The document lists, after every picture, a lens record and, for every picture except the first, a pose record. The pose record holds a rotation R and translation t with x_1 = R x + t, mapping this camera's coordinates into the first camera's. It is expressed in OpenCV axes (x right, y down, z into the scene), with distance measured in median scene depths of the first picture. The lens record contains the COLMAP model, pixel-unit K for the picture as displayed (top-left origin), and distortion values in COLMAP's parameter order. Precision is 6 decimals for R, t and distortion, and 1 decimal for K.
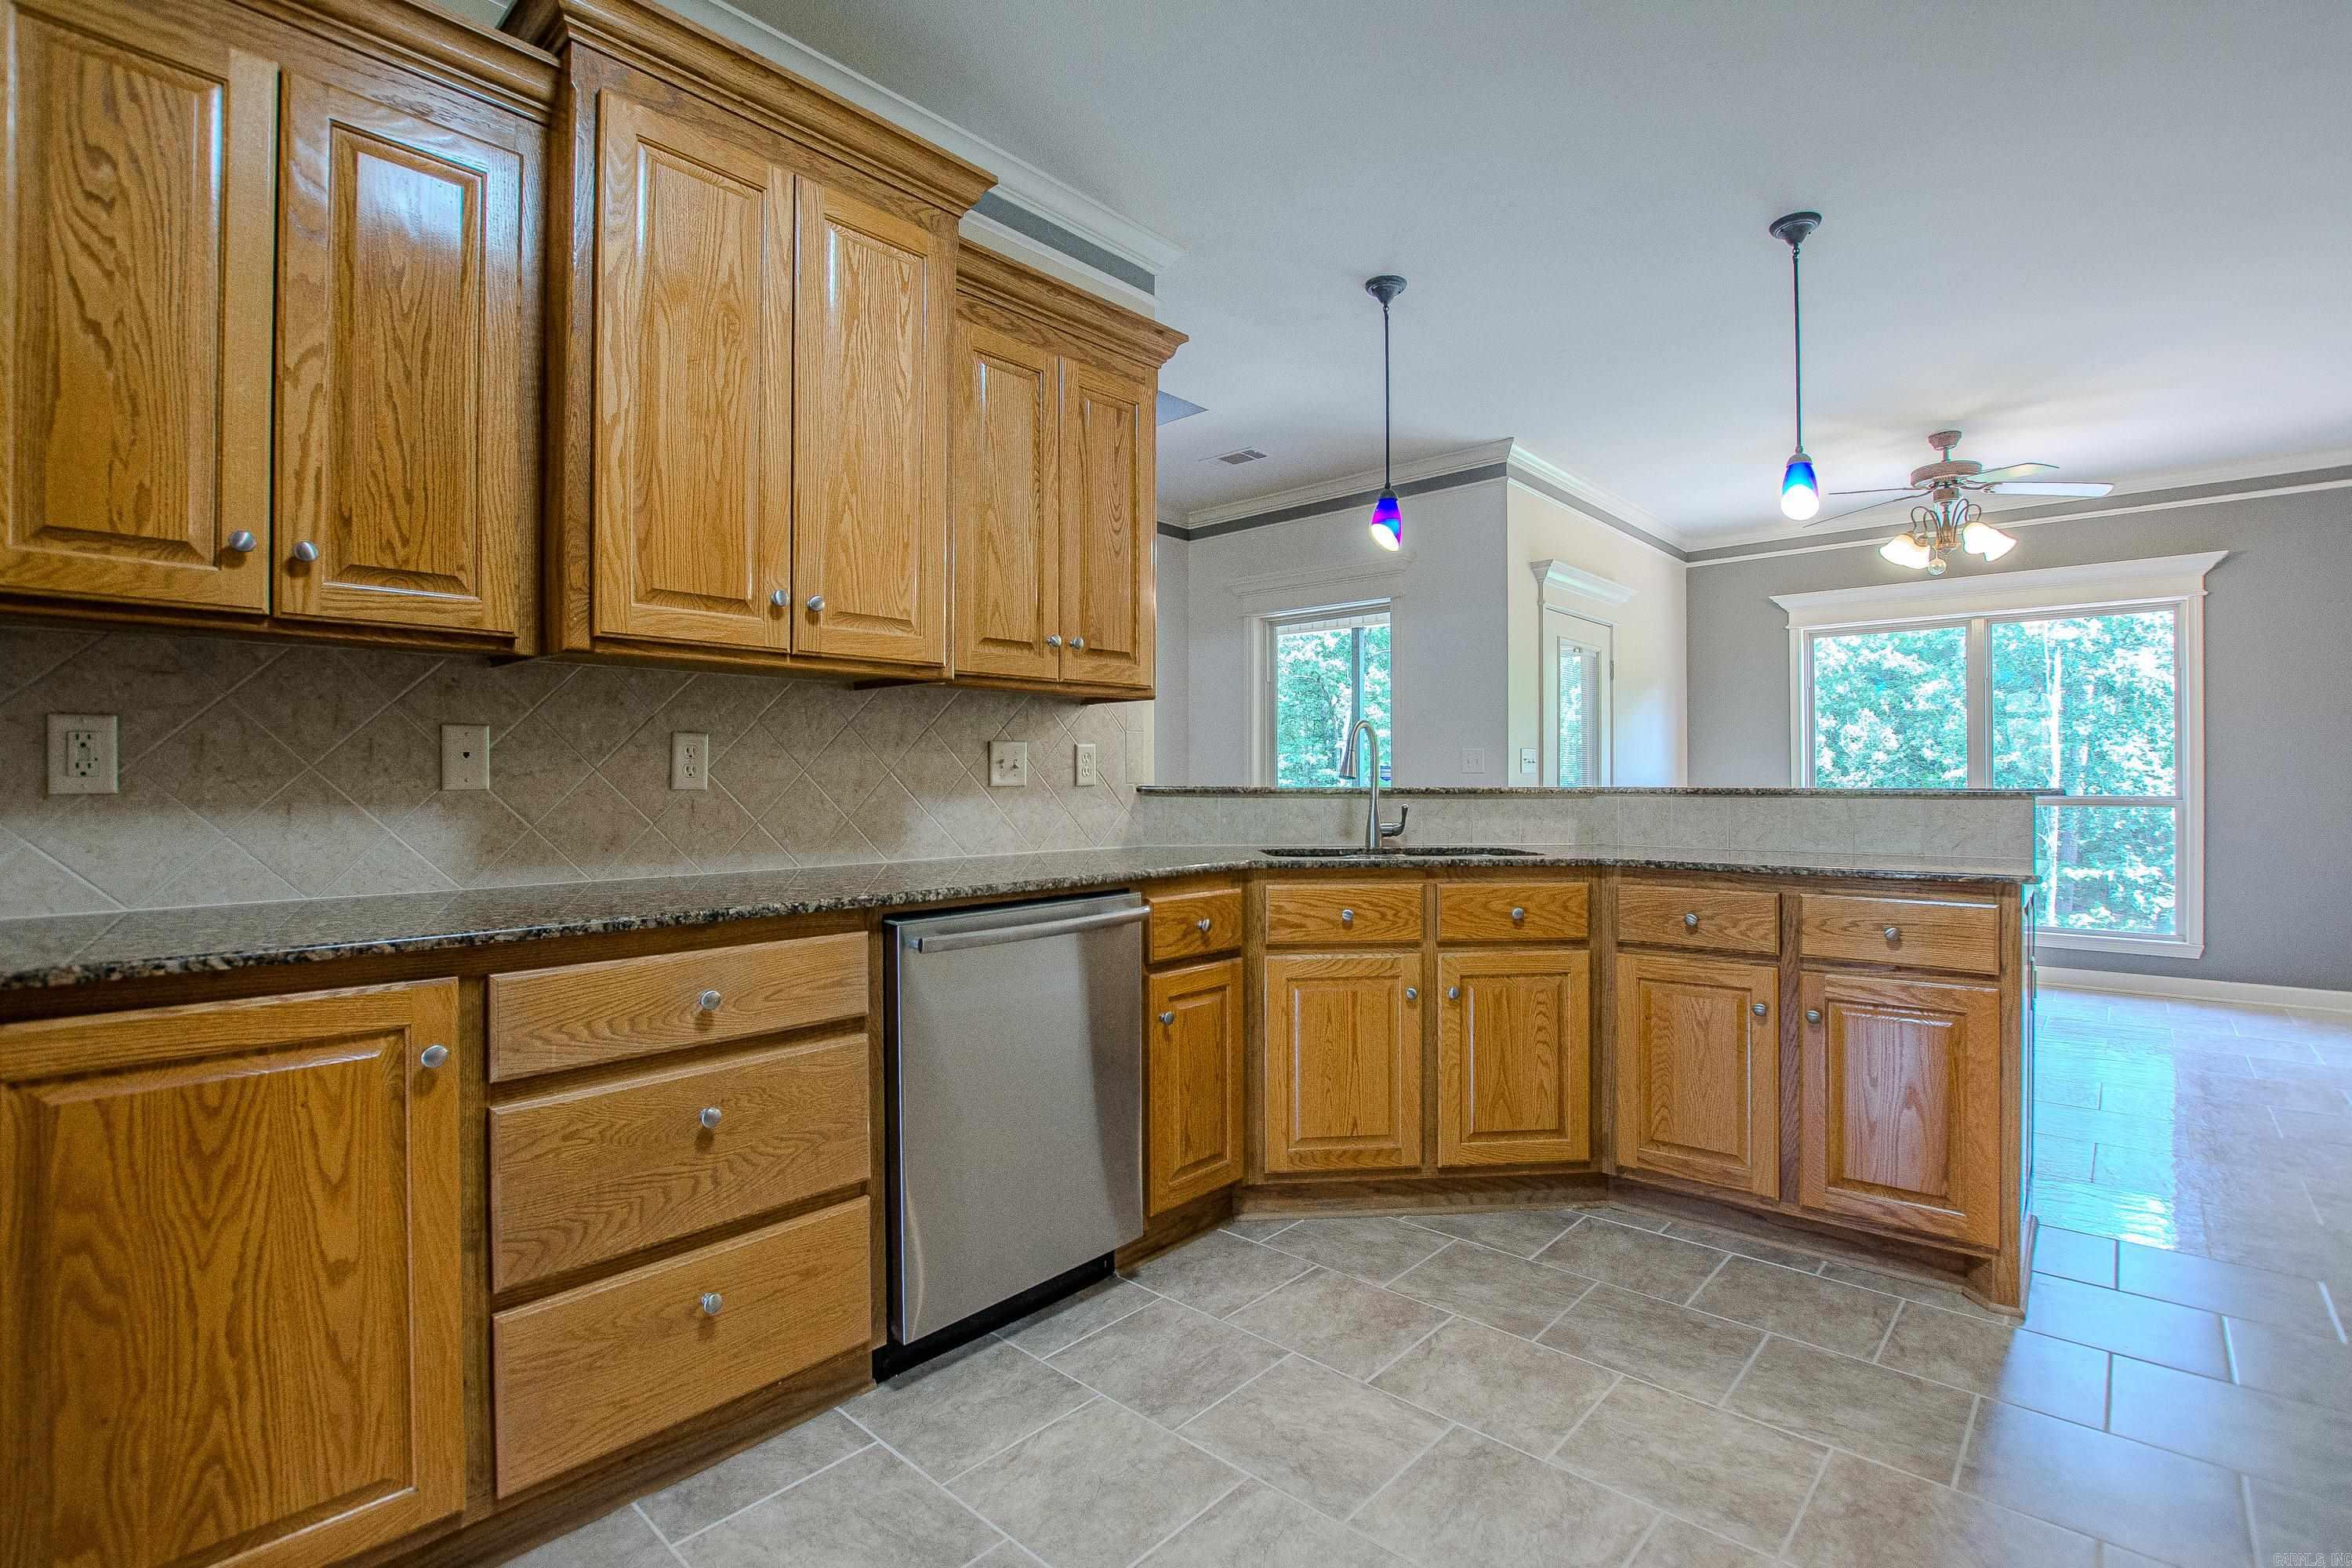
lens RADIAL K [[1060.6, 0, 1193.9], [0, 1060.6, 776.8], [0, 0, 1]] dist [-0.013909, 0.000033]
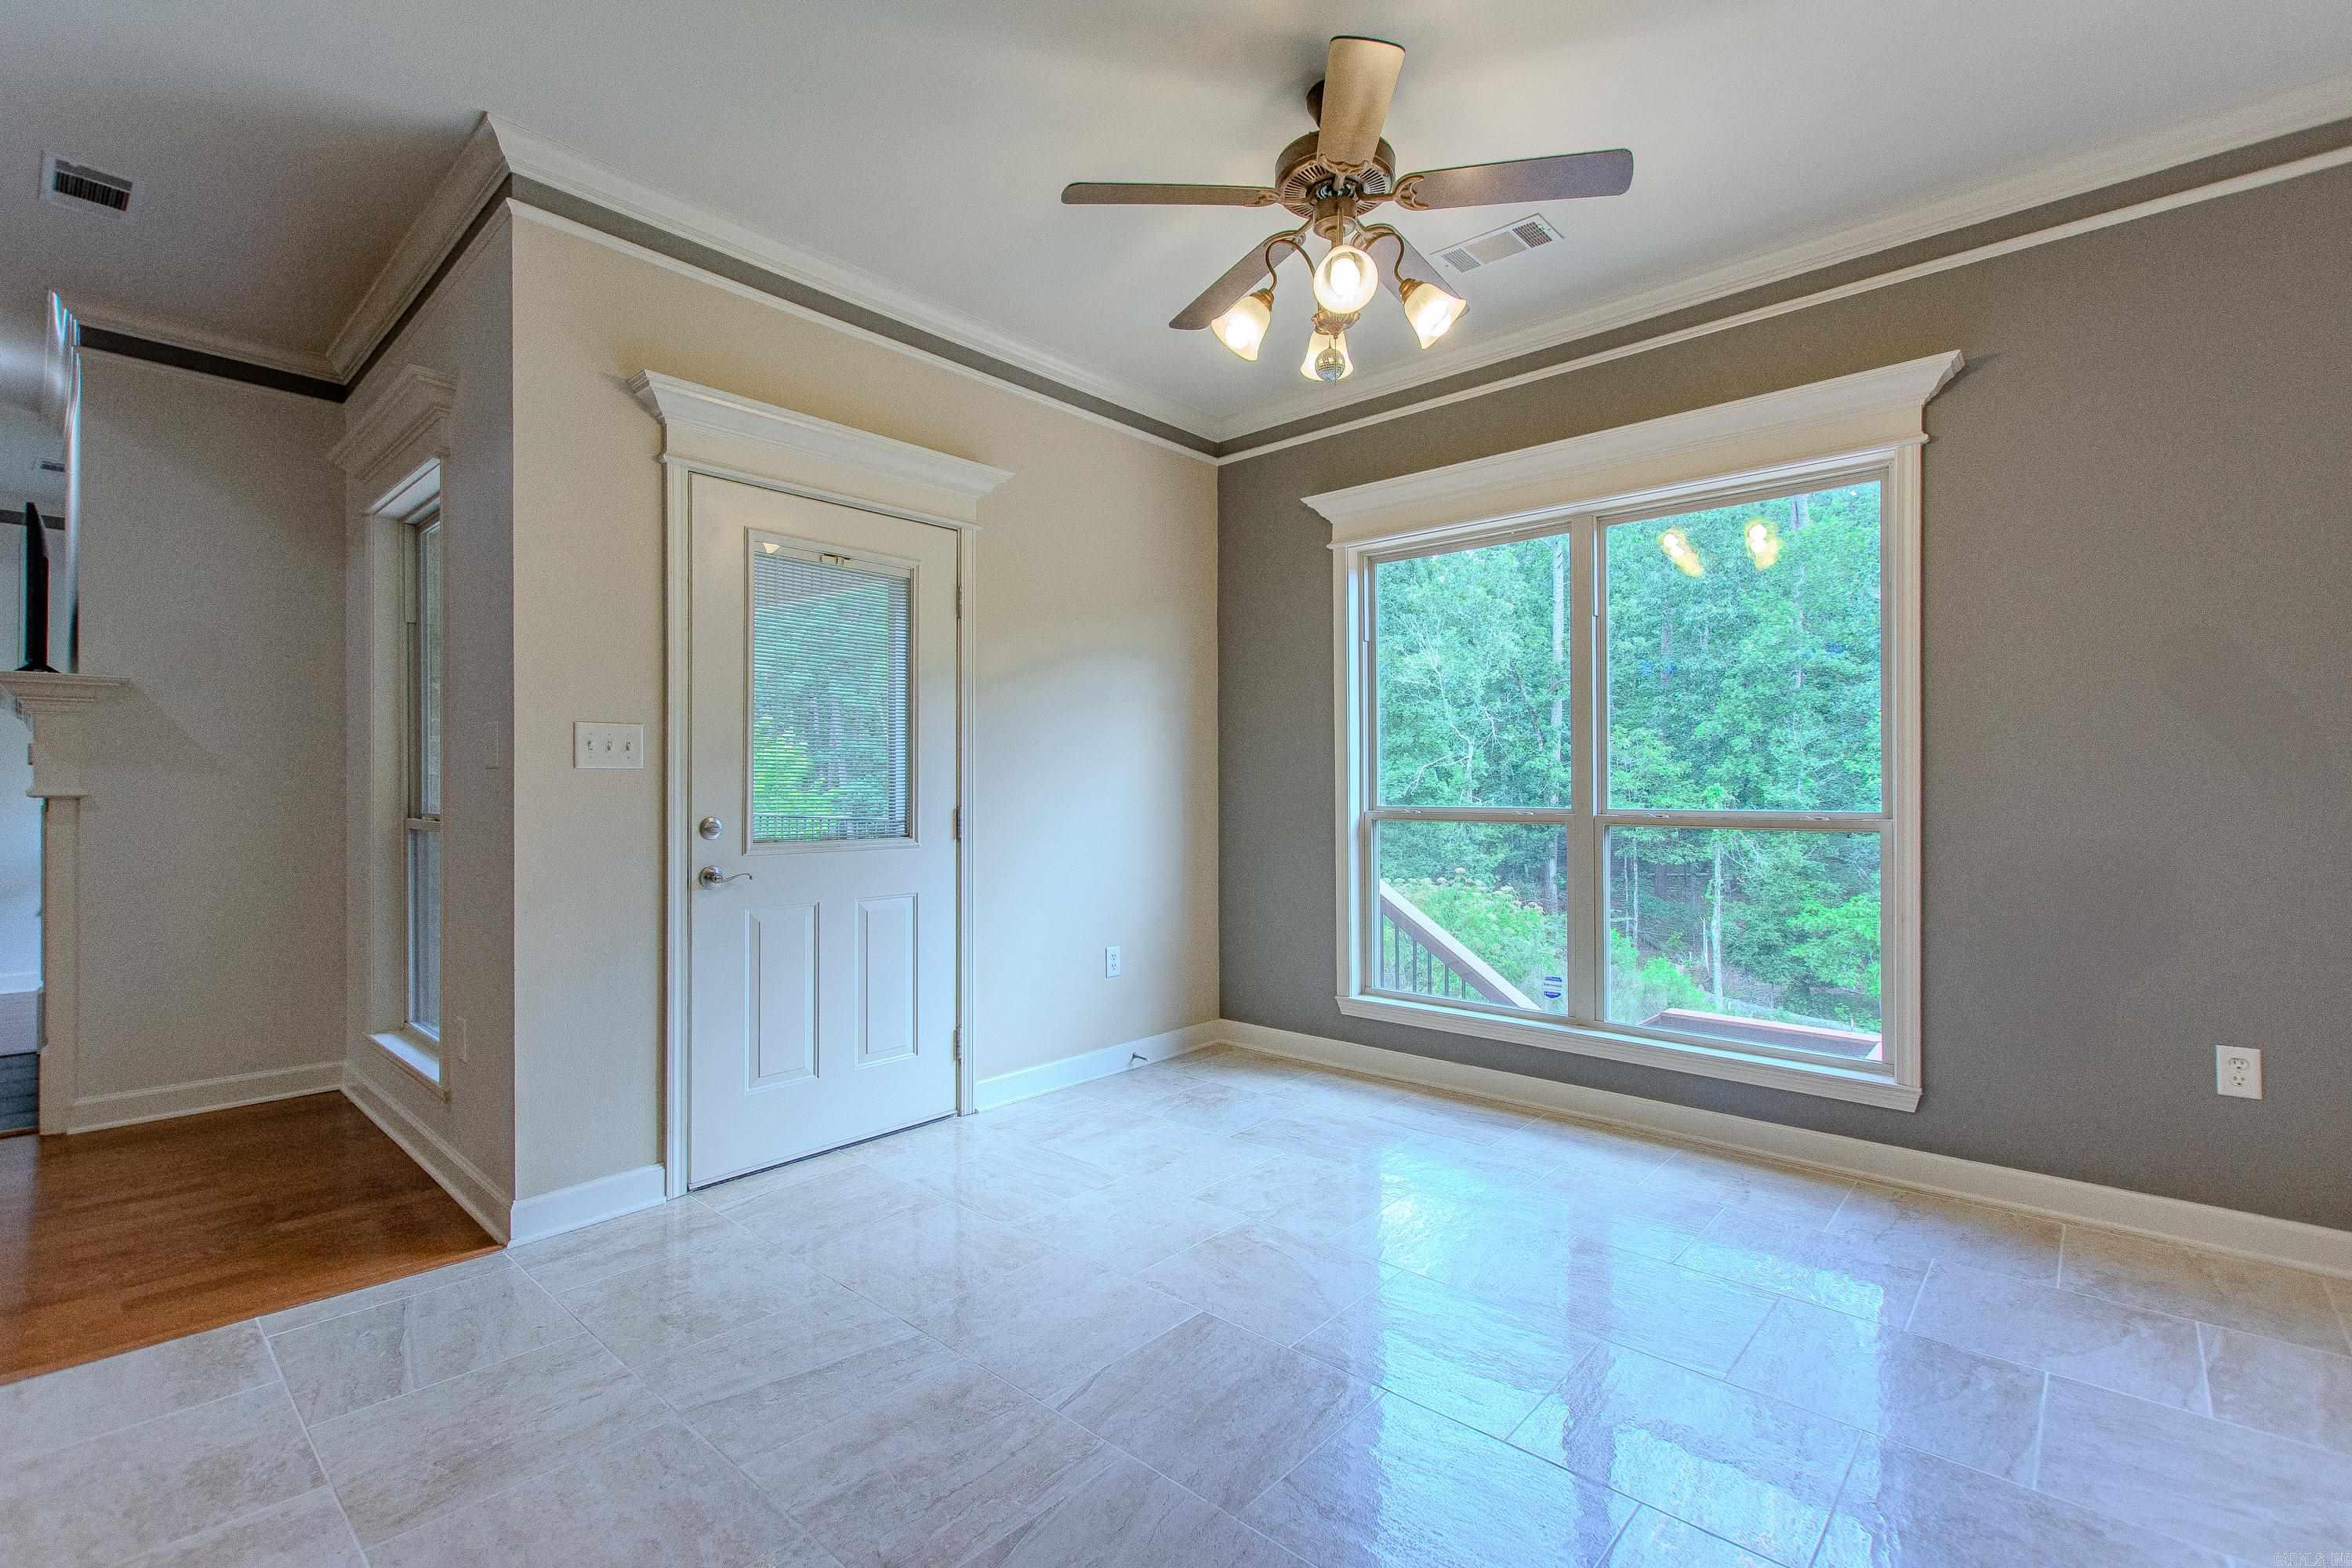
lens RADIAL K [[1060.6, 0, 1162.5], [0, 1060.6, 795.8], [0, 0, 1]] dist [-0.013909, 0.000033]
pose [[0.999946, -0.006198, -0.008347, 0.466743], [0.006255, 0.999957, 0.006821, 0.002306], [0.008304, -0.006873, 0.999942, 0.366093]]
